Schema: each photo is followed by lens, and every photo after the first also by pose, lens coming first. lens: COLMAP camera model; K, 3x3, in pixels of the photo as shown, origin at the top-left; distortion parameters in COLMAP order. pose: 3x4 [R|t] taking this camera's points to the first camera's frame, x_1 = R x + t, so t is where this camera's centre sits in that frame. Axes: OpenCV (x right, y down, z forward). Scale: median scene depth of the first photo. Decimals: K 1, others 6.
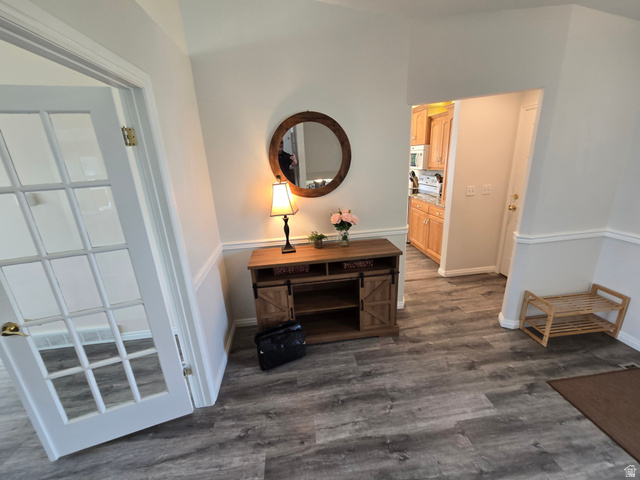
lens RADIAL K [[265.9, 0, 320.0], [0, 265.9, 240.0], [0, 0, 1]] dist [-0.000765, -0.000048]
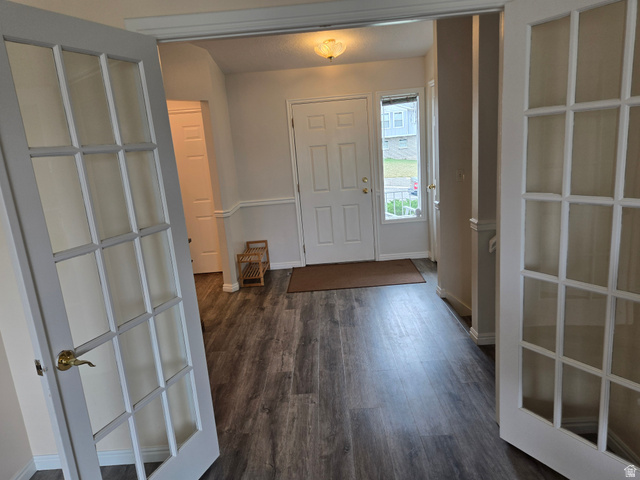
lens RADIAL K [[426.2, 0, 320.0], [0, 426.2, 240.0], [0, 0, 1]] dist [0.003679, 0.001434]
pose [[0.130831, -0.174854, 0.975863, -1.437207], [0.368955, 0.922208, 0.115775, 0.046389], [-0.920193, 0.344903, 0.185167, 0.280284]]
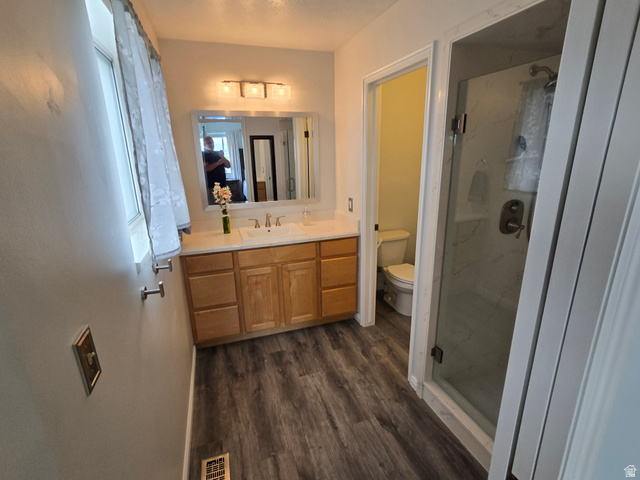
lens RADIAL K [[299.6, 0, 318.7], [0, 299.6, 232.7], [0, 0, 1]] dist [-0.000620, 0.000005]
pose [[0.203088, 0.304871, -0.930489, 0.931430], [-0.284930, 0.927569, 0.241726, -0.198143], [0.936787, 0.216032, 0.275245, 0.449492]]
